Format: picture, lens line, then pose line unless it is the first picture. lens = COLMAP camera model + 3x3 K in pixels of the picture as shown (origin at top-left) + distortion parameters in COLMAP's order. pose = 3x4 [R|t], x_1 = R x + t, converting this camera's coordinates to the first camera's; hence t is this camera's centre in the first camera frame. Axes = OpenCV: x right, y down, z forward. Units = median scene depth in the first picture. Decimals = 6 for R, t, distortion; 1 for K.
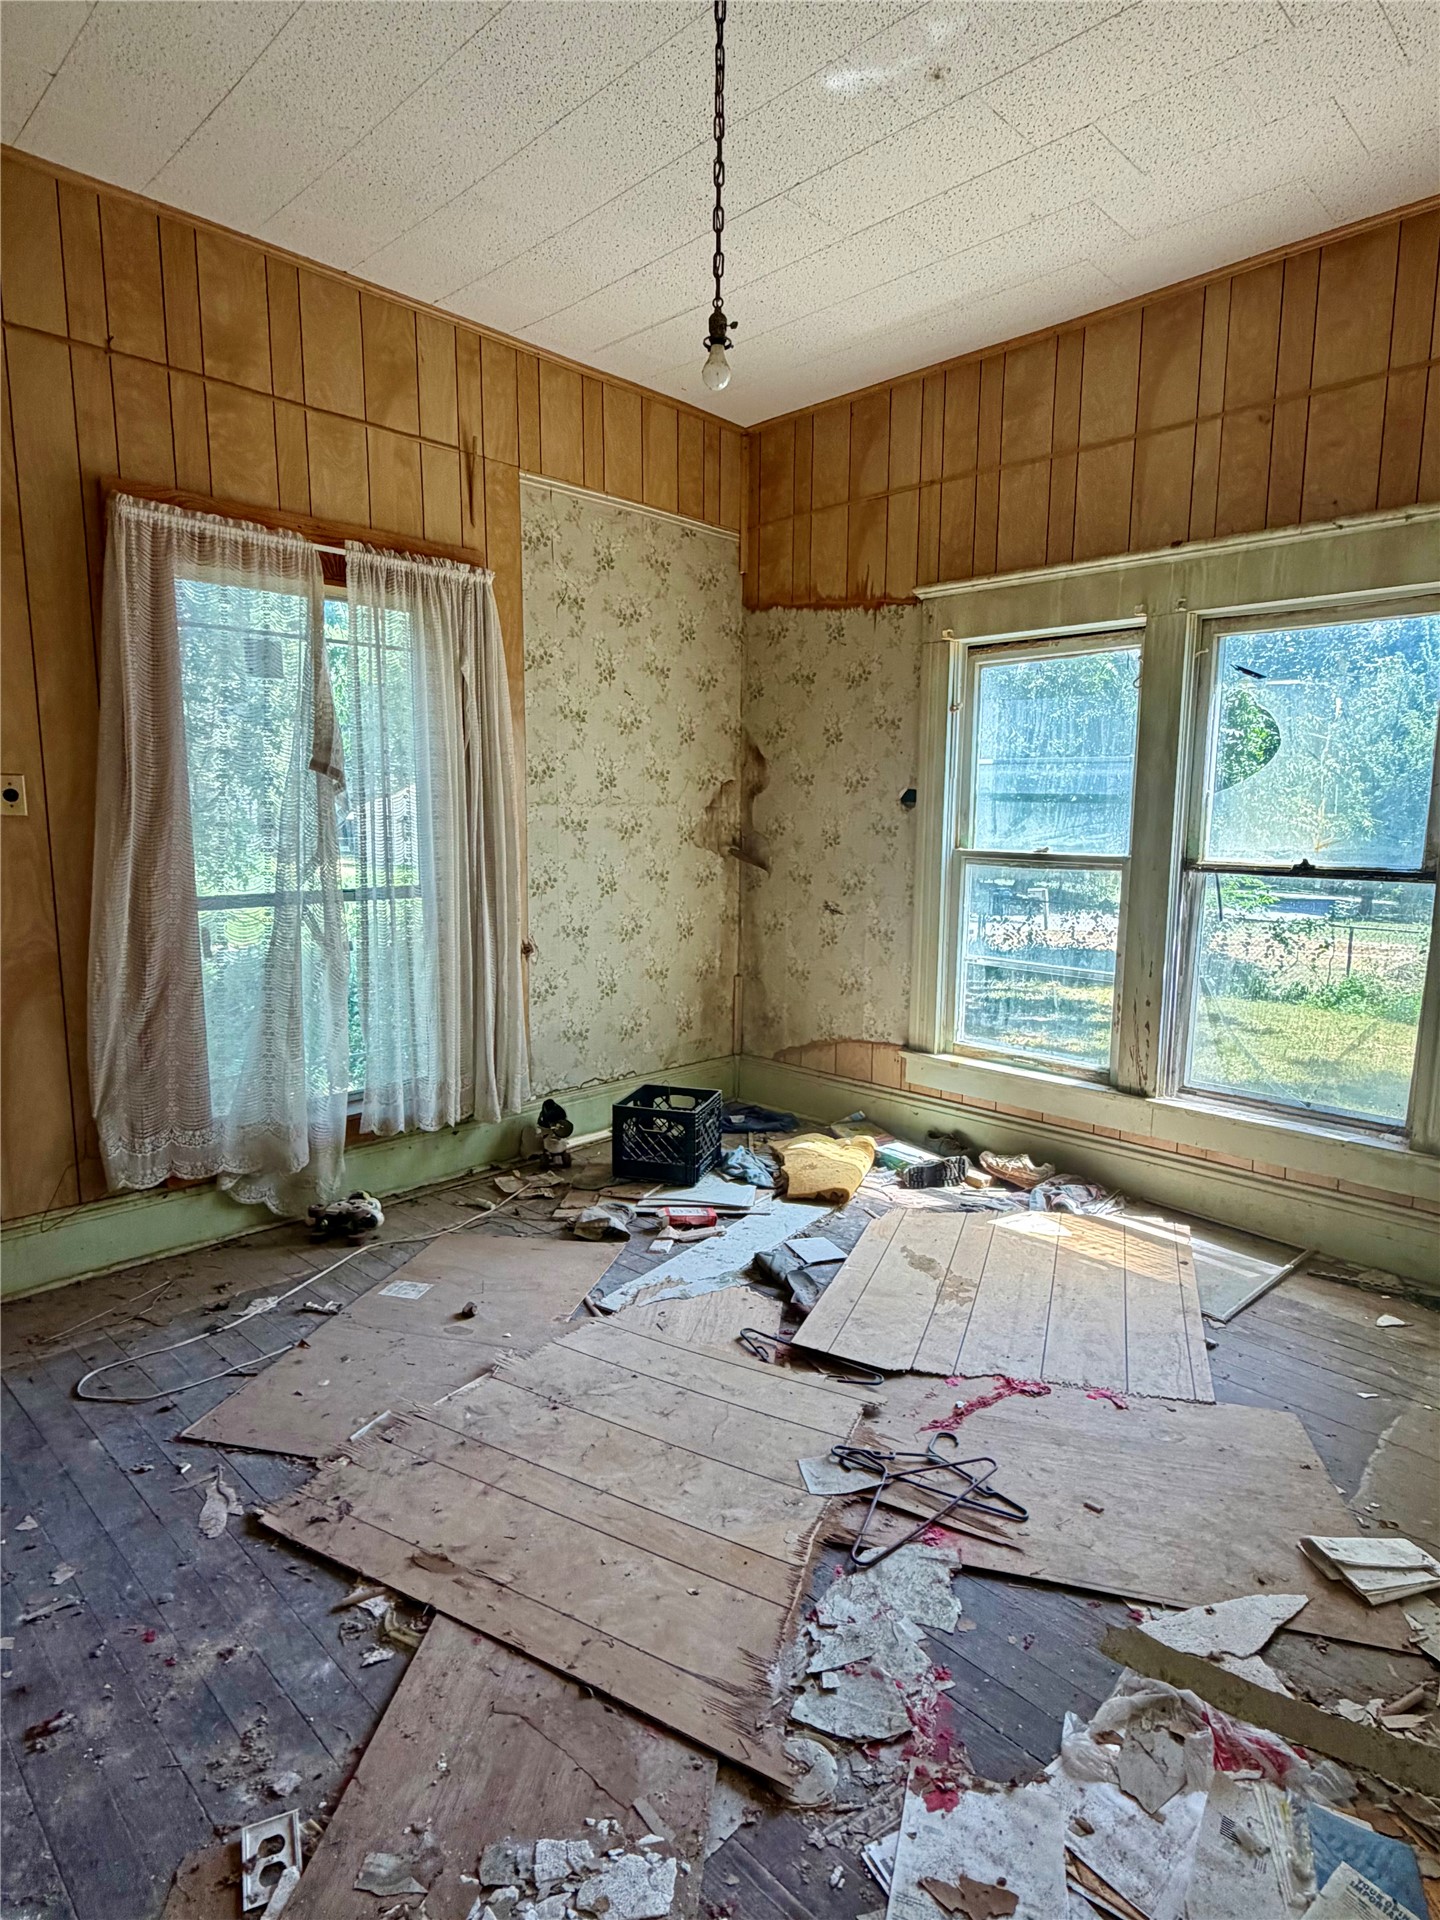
lens RADIAL K [[1063.3, 0, 720.8], [0, 1063.3, 958.8], [0, 0, 1]] dist [0.001110, 0.001920]
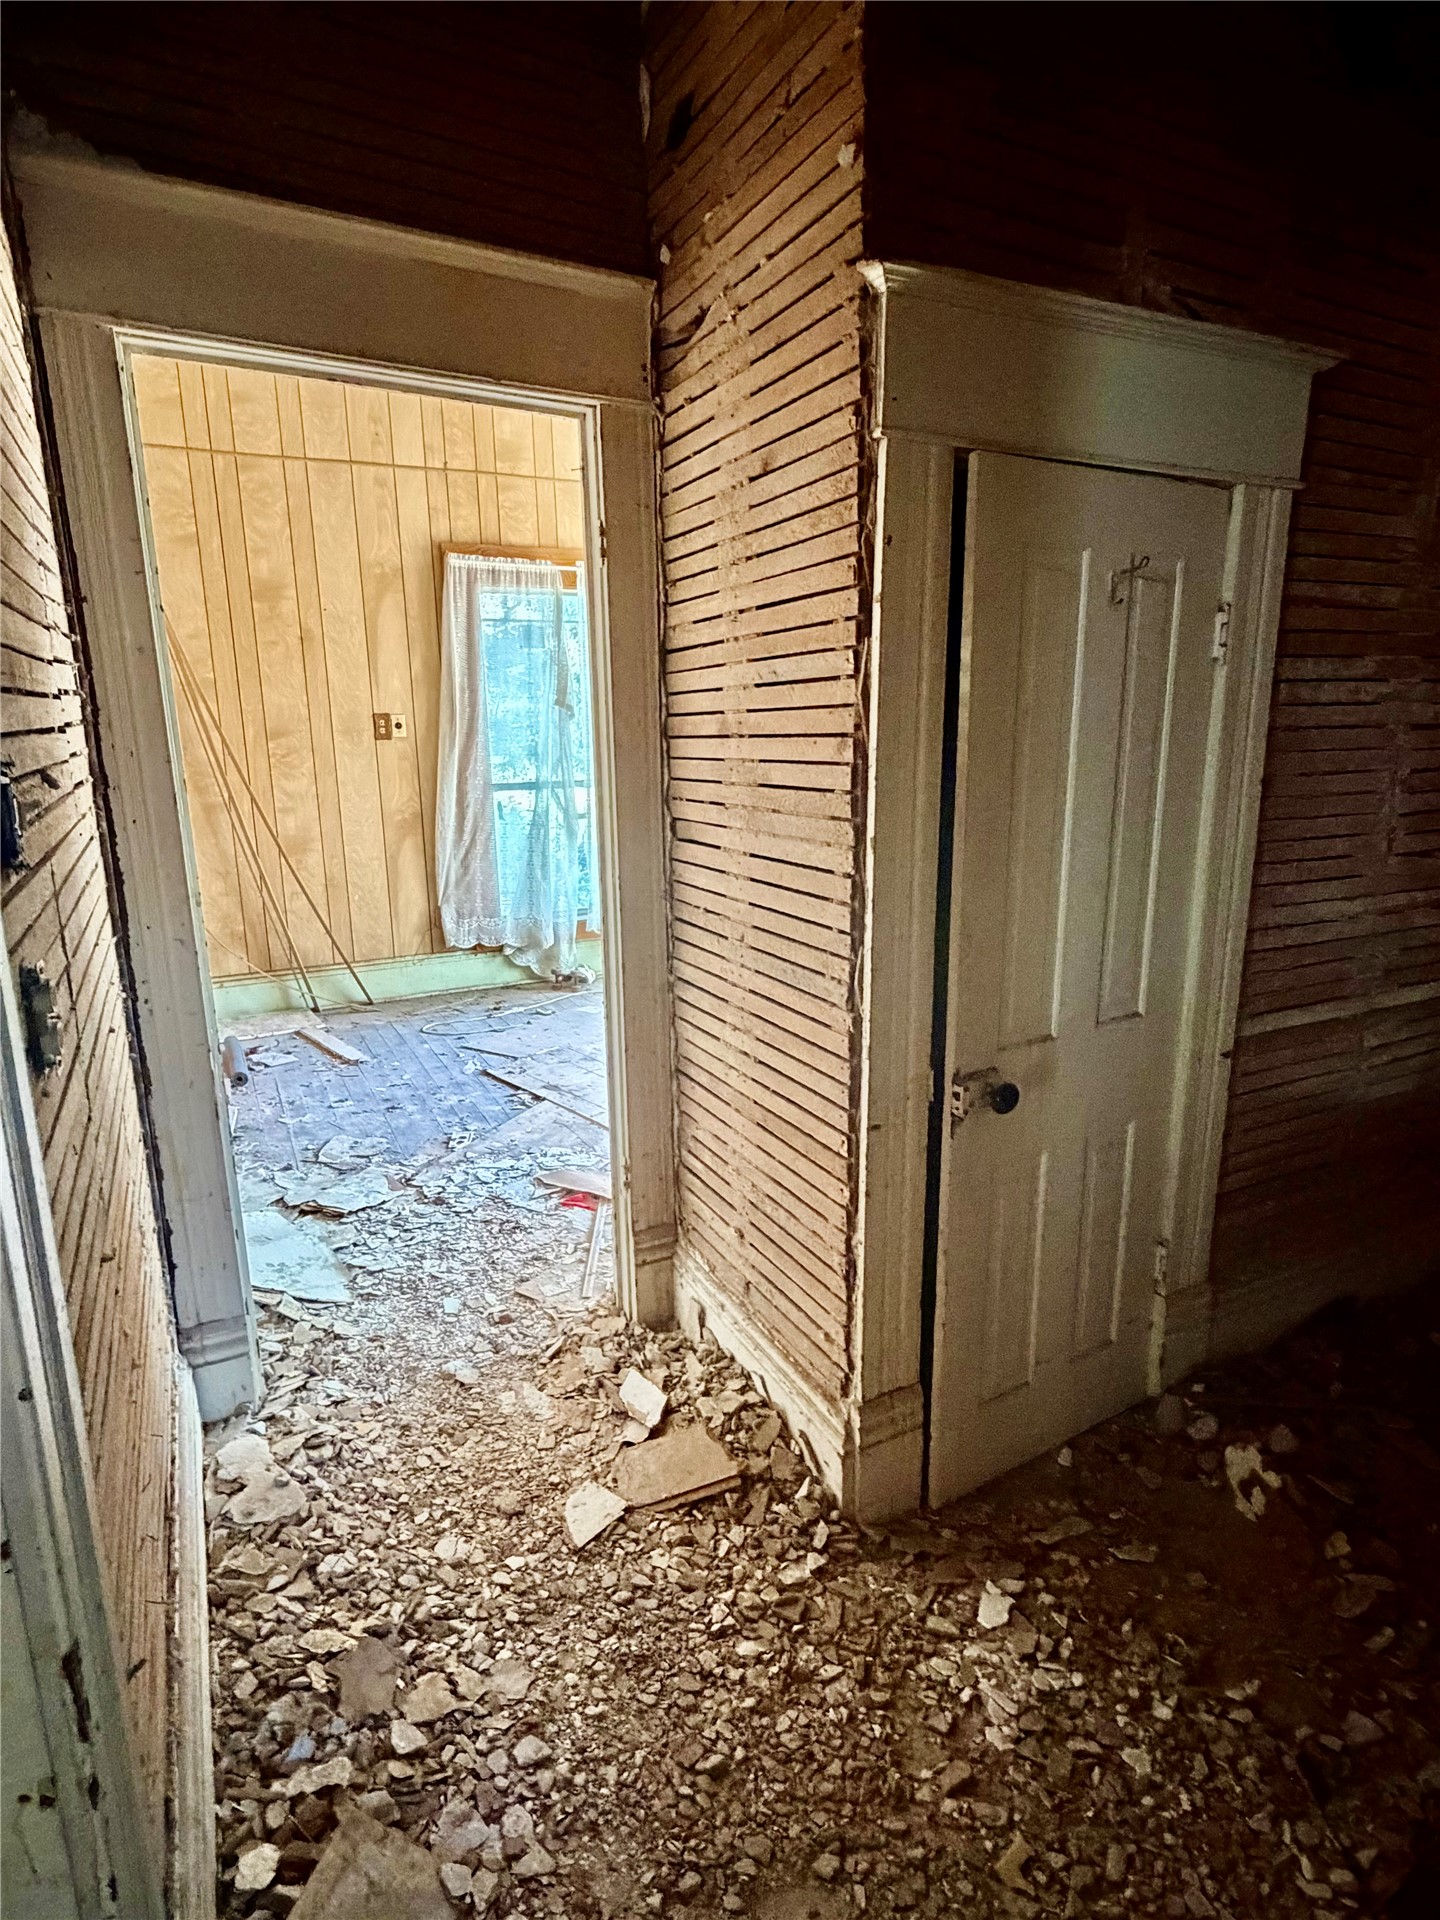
lens RADIAL K [[1063.3, 0, 720.7], [0, 1063.3, 970.6], [0, 0, 1]] dist [0.001110, 0.001920]
pose [[0.943921, 0.057852, -0.325065, 0.455785], [-0.027937, 0.994993, 0.095956, 0.072483], [0.328989, -0.081494, 0.940811, -0.551176]]
